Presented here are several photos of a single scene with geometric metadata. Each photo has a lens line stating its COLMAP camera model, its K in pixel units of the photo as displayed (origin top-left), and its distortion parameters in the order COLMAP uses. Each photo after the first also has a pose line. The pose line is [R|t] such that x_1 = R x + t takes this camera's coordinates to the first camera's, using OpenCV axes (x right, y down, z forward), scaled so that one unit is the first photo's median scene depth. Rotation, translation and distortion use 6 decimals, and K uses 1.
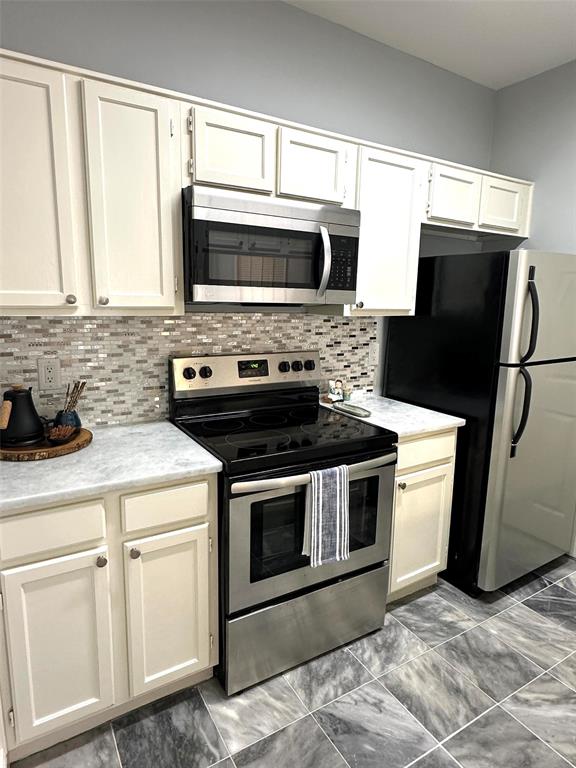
lens RADIAL K [[465.0, 0, 286.4], [0, 465.0, 382.2], [0, 0, 1]] dist [0.000662, 0.001108]
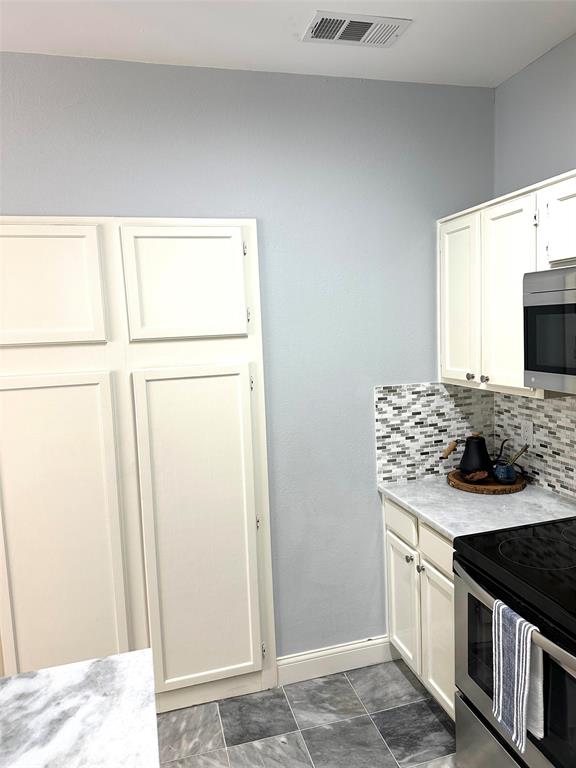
lens RADIAL K [[554.7, 0, 287.7], [0, 554.7, 385.0], [0, 0, 1]] dist [0.022717, -0.018040]
pose [[-0.273137, 0.103455, -0.956396, 1.119344], [-0.129002, 0.981281, 0.142988, -0.294136], [0.953286, 0.162432, -0.254679, 0.858419]]
